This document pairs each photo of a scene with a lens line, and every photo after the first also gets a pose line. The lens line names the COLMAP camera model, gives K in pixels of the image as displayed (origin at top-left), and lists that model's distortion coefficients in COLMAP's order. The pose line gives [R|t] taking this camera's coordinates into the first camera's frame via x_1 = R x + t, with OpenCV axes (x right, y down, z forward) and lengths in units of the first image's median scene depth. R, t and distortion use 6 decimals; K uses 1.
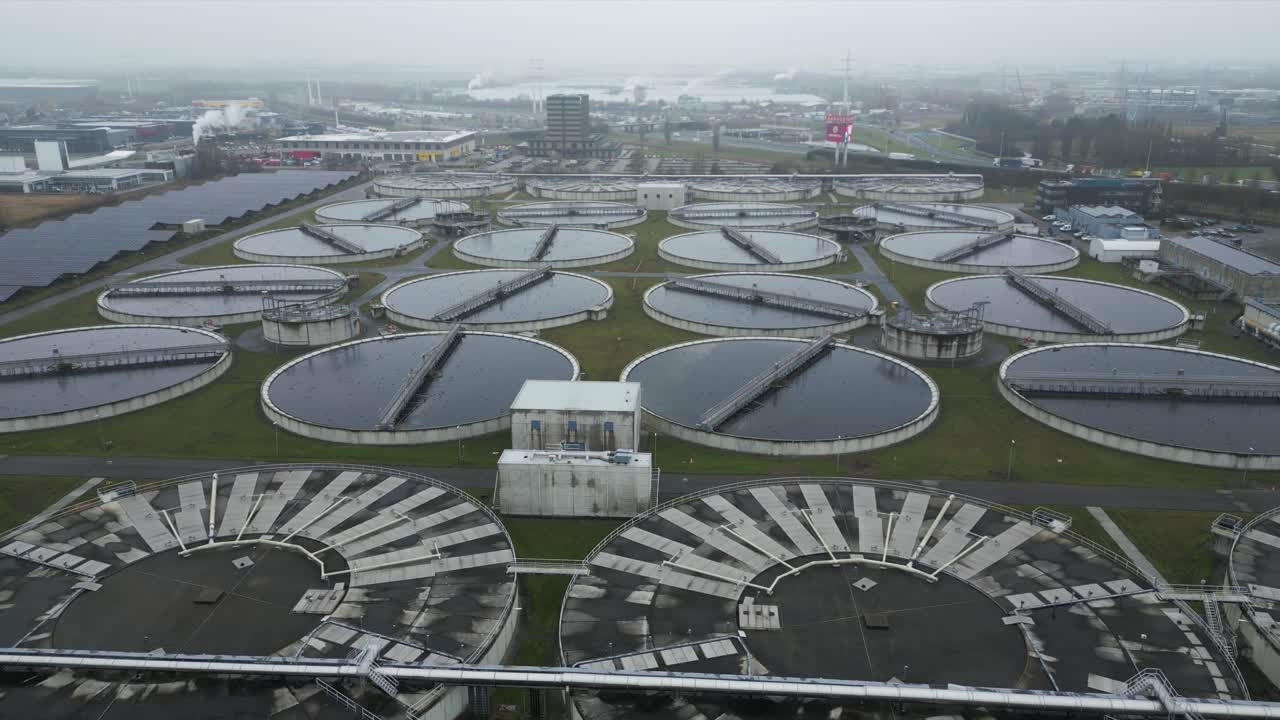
lens RADIAL K [[926.1, 0, 640.0], [0, 926.1, 360.0], [0, 0, 1]] dist [0.086330, -0.098393]
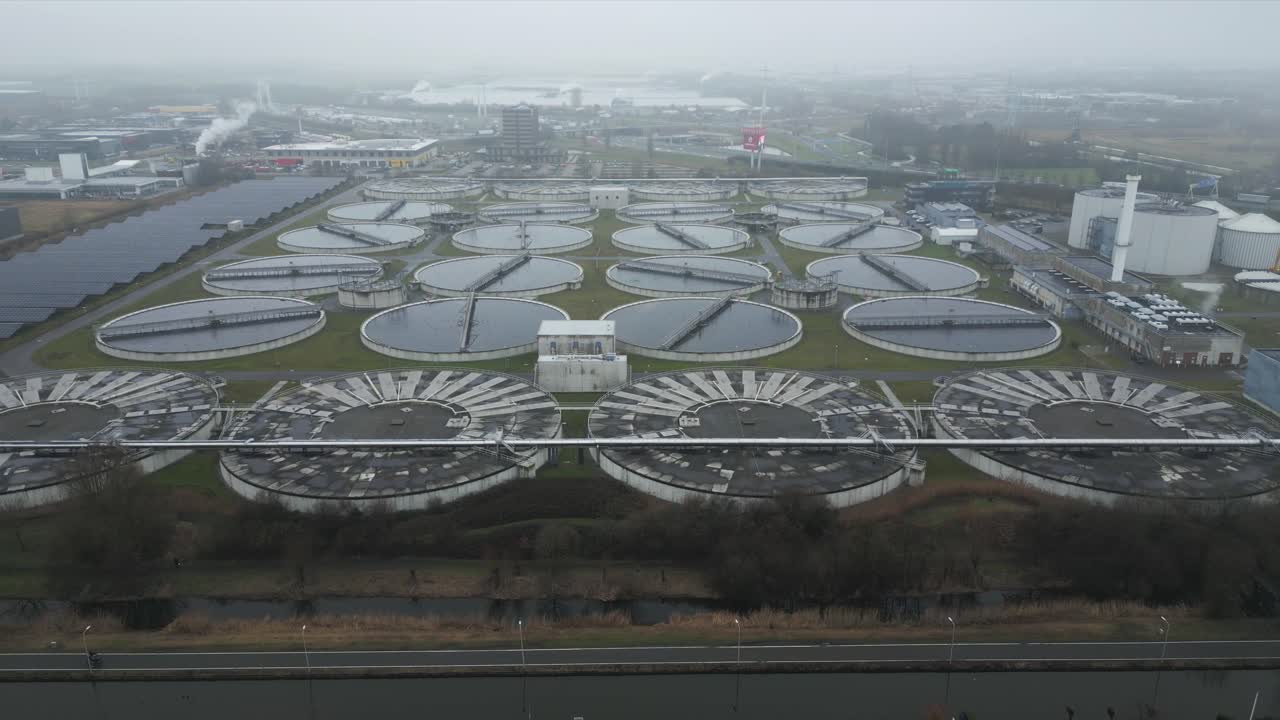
lens RADIAL K [[926.1, 0, 640.0], [0, 926.1, 360.0], [0, 0, 1]] dist [0.086330, -0.098393]
pose [[0.997312, -0.021600, 0.070014, -0.037546], [0.021283, 0.999760, 0.005281, 0.046167], [-0.070111, -0.003777, 0.997532, -0.320101]]
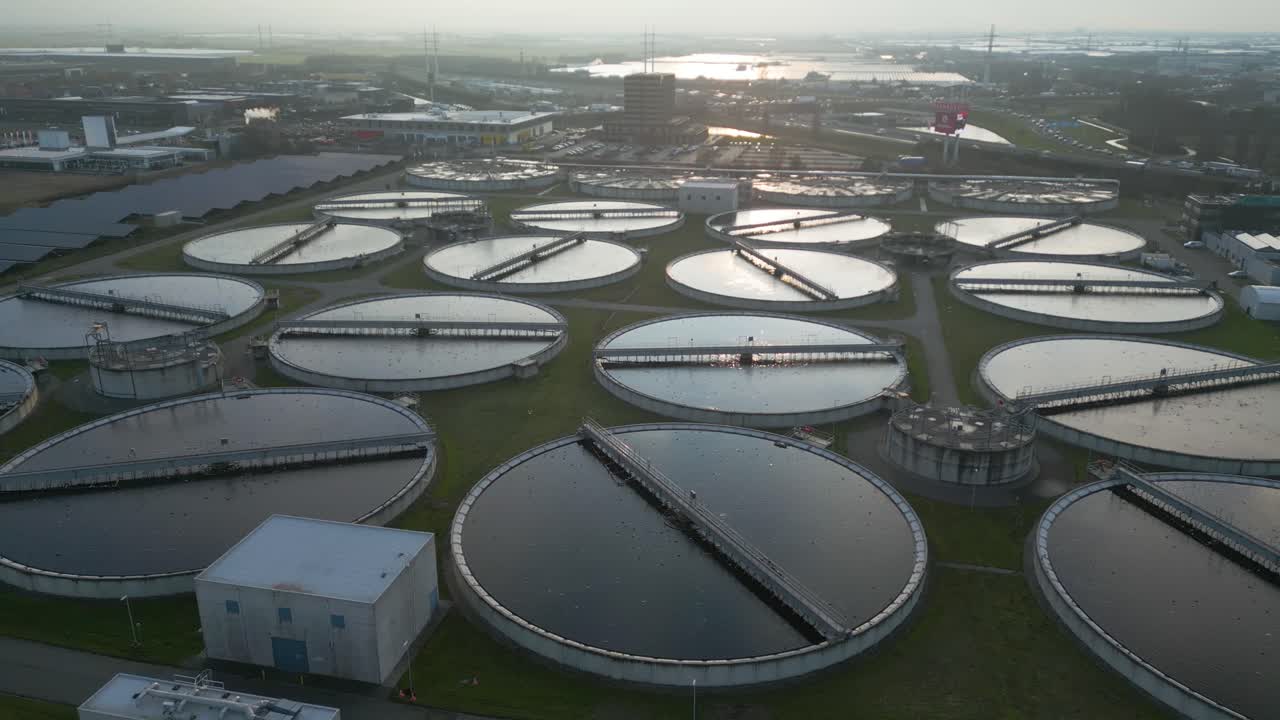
lens RADIAL K [[926.1, 0, 640.0], [0, 926.1, 360.0], [0, 0, 1]] dist [0.086330, -0.098393]
pose [[0.988038, 0.057202, -0.143209, 0.124503], [-0.053657, 0.998153, 0.028496, -0.067022], [0.144575, -0.020470, 0.989282, 0.200866]]
